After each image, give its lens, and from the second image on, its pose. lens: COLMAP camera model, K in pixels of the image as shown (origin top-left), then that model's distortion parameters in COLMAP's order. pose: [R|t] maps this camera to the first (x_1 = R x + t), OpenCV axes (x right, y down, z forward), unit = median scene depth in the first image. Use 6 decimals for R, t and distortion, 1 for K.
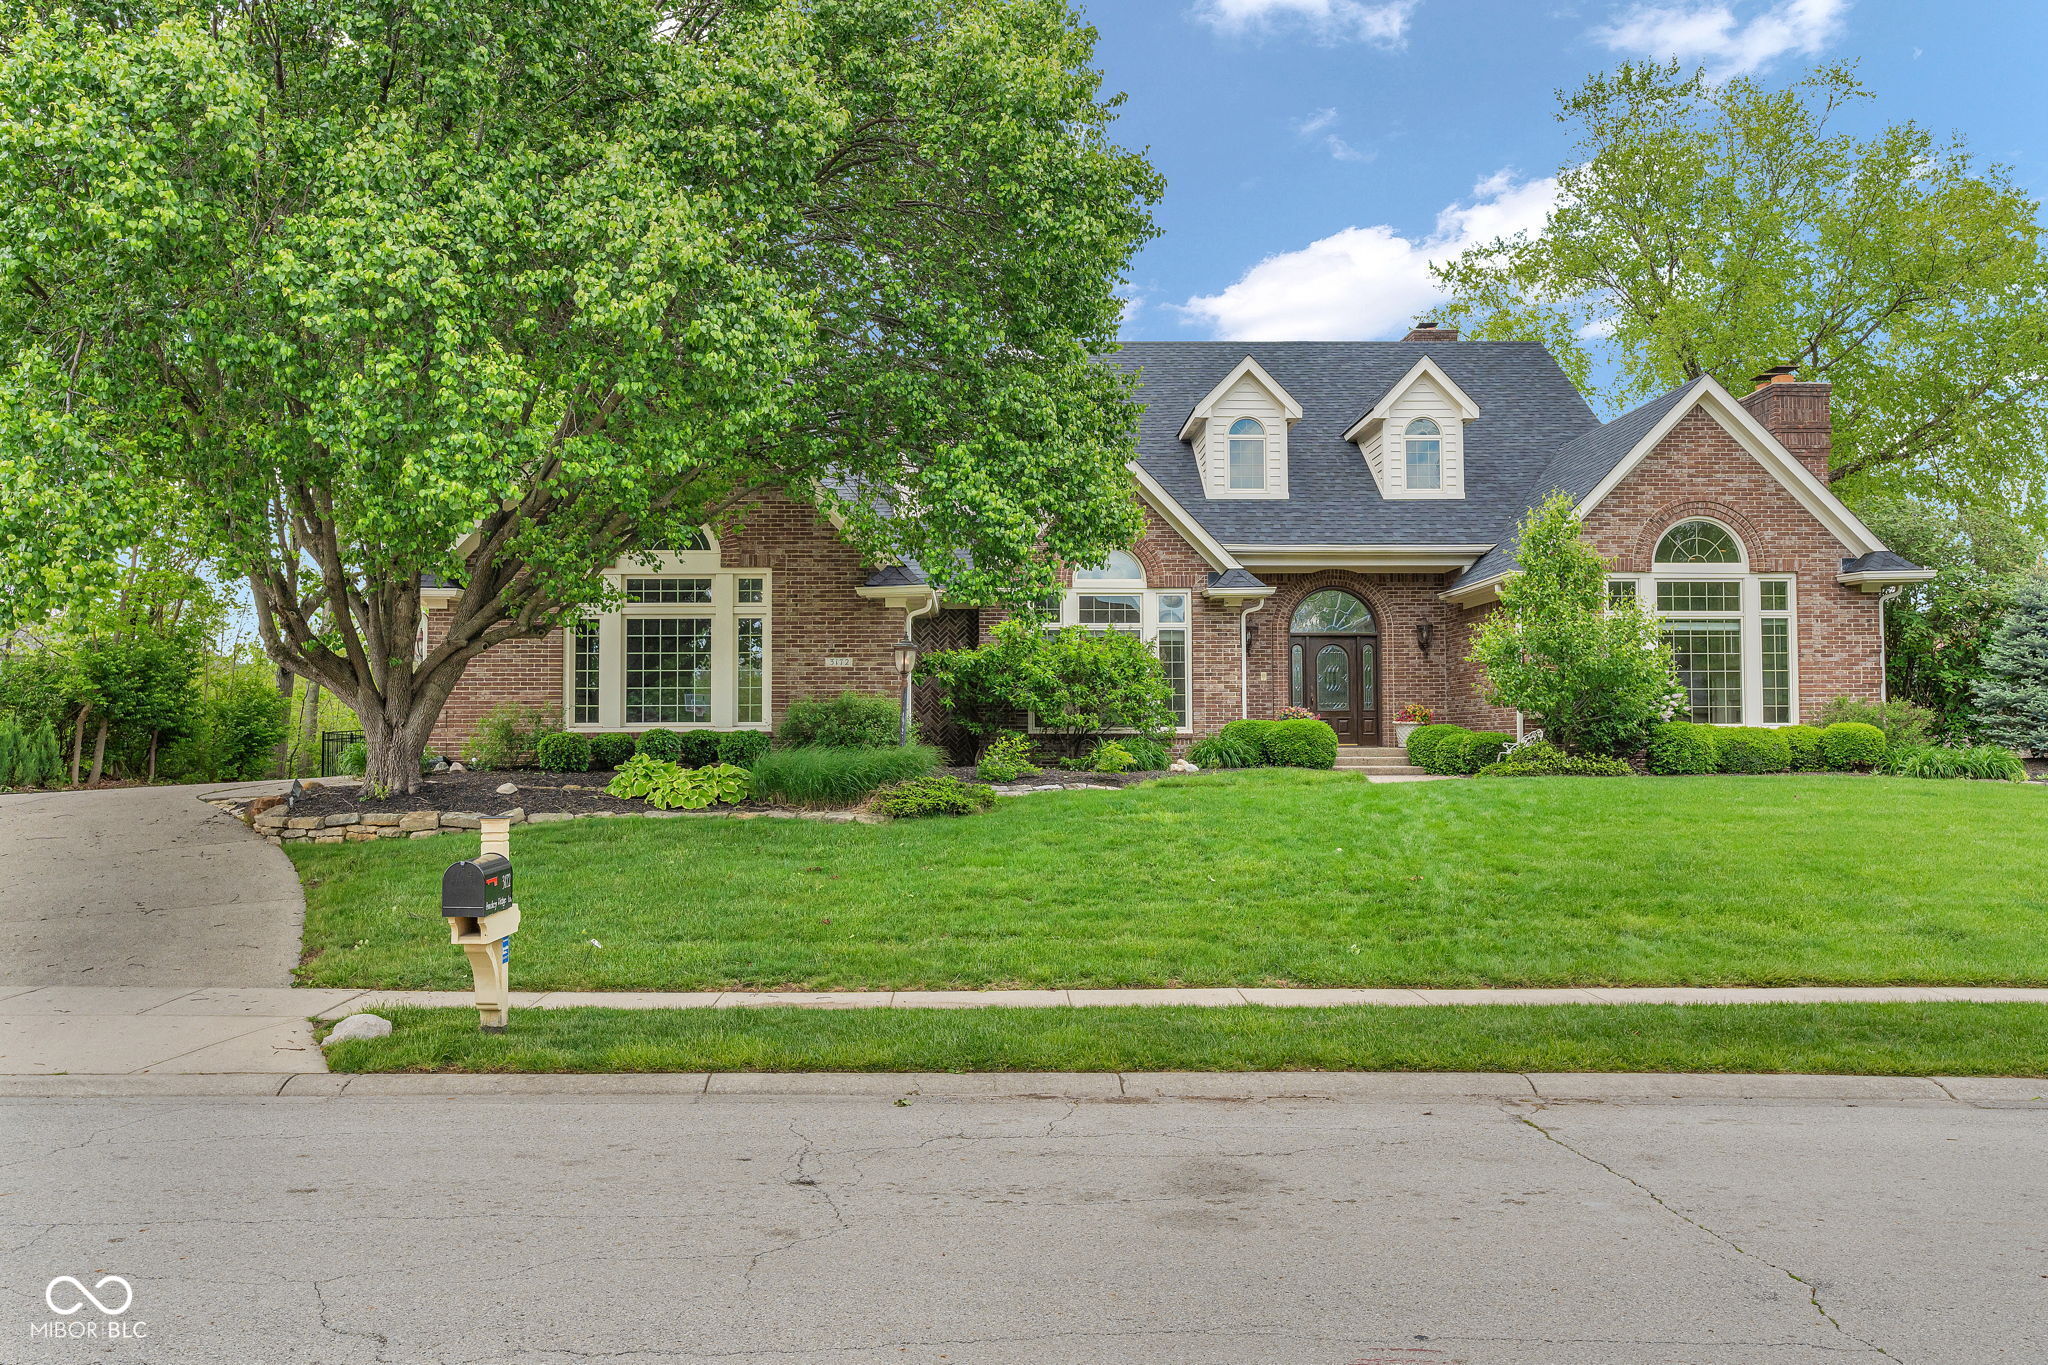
lens RADIAL K [[1647.0, 0, 1024.0], [0, 1647.0, 682.5], [0, 0, 1]] dist [0.005709, -0.000573]
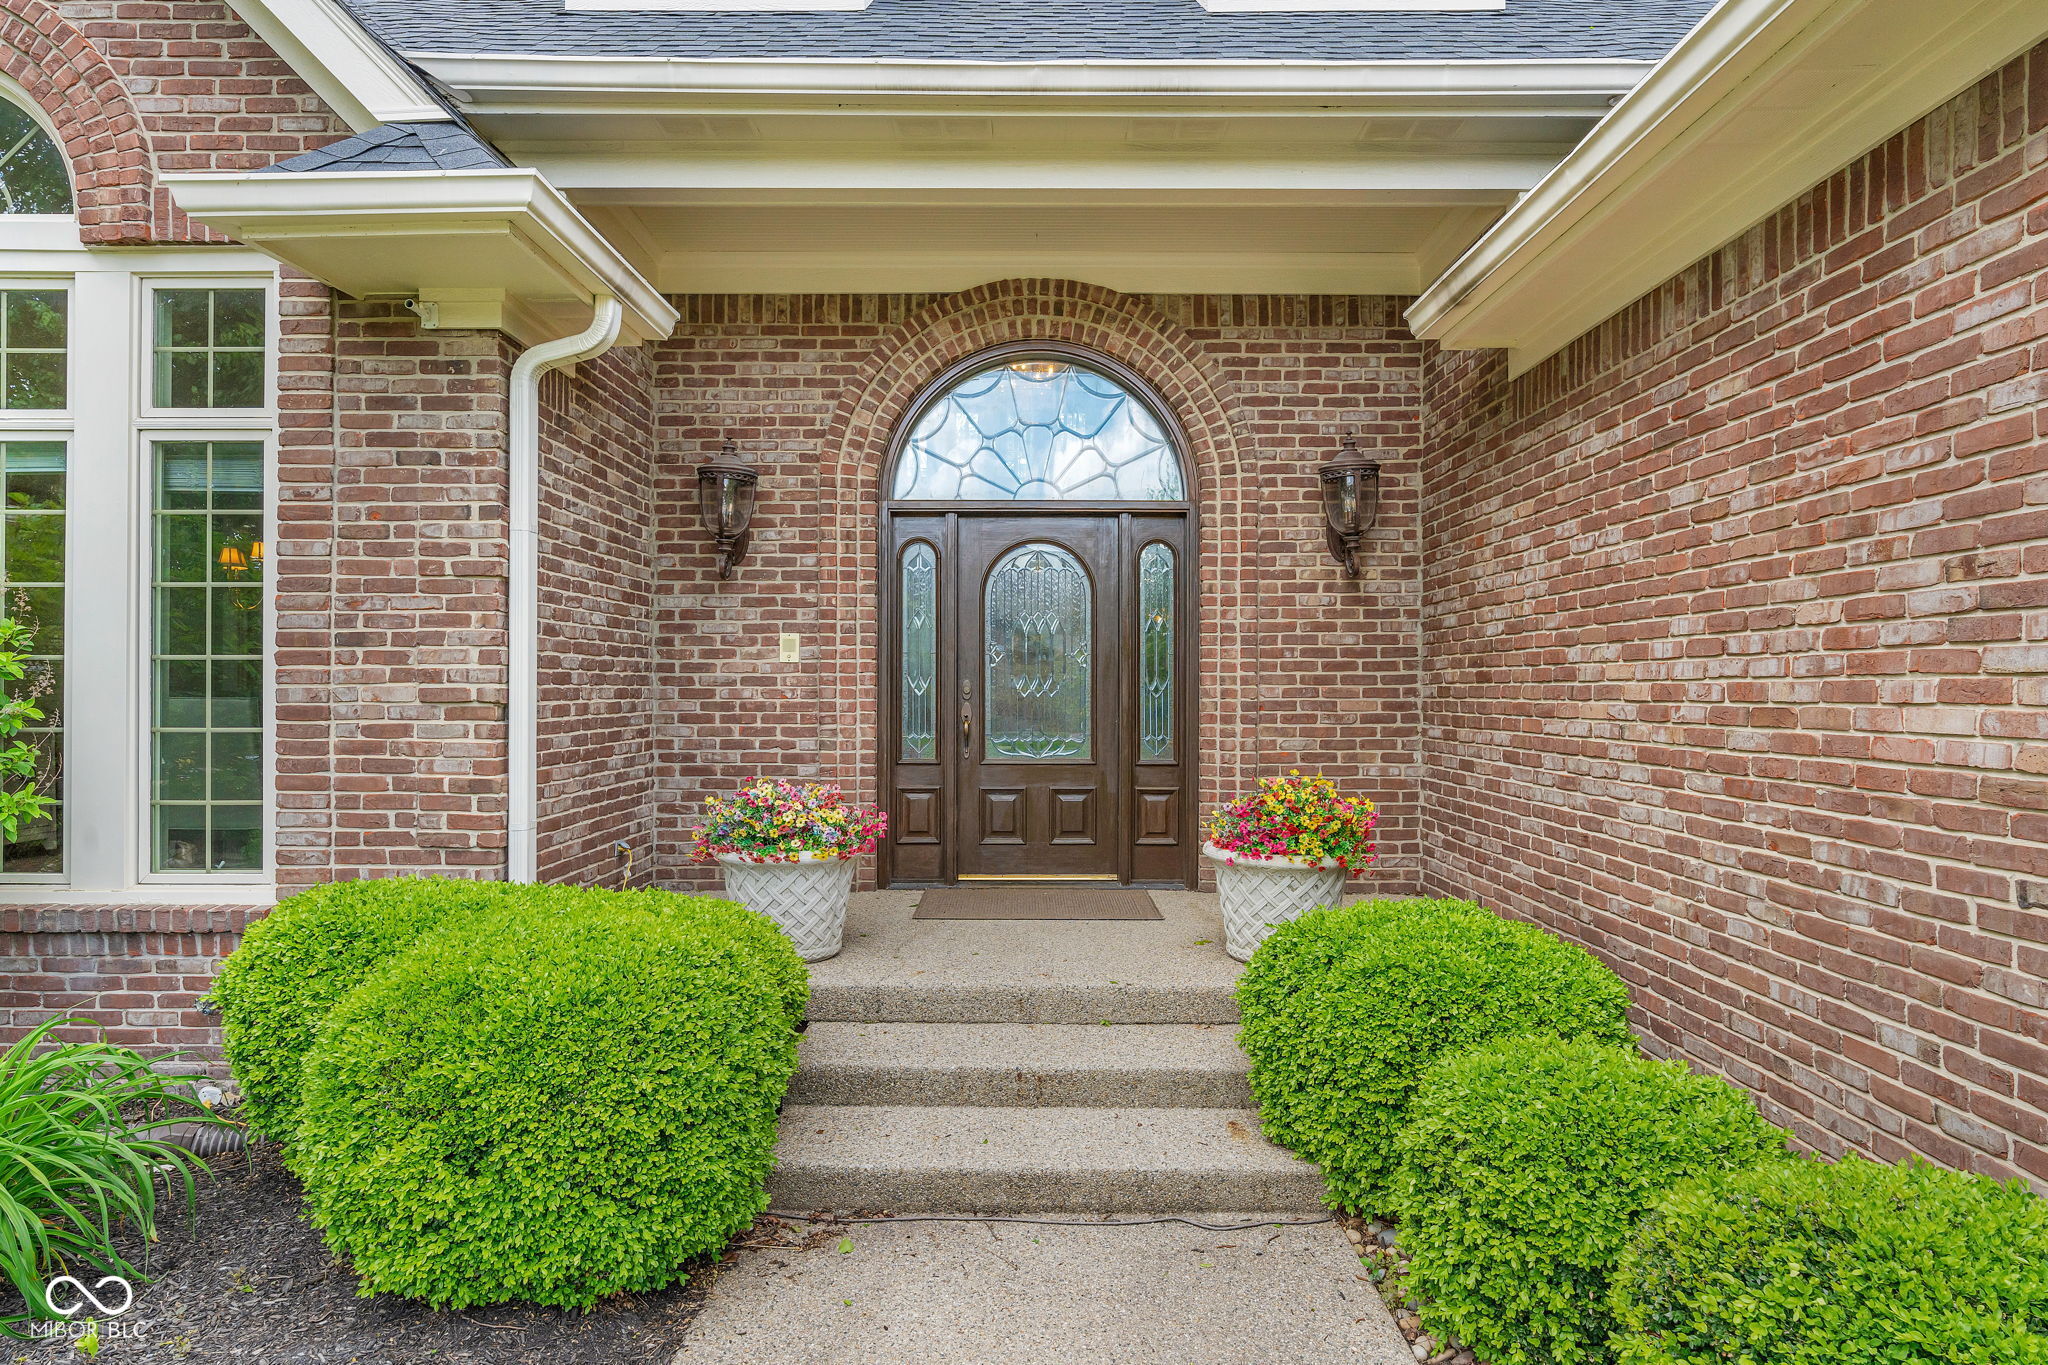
lens RADIAL K [[1160.4, 0, 1024.0], [0, 1160.4, 682.5], [0, 0, 1]] dist [-0.001487, 0.001391]
pose [[0.999102, 0.007920, -0.041619, 0.224102], [-0.006517, 0.999409, 0.033744, -0.005390], [0.041862, -0.033443, 0.998564, 0.912748]]
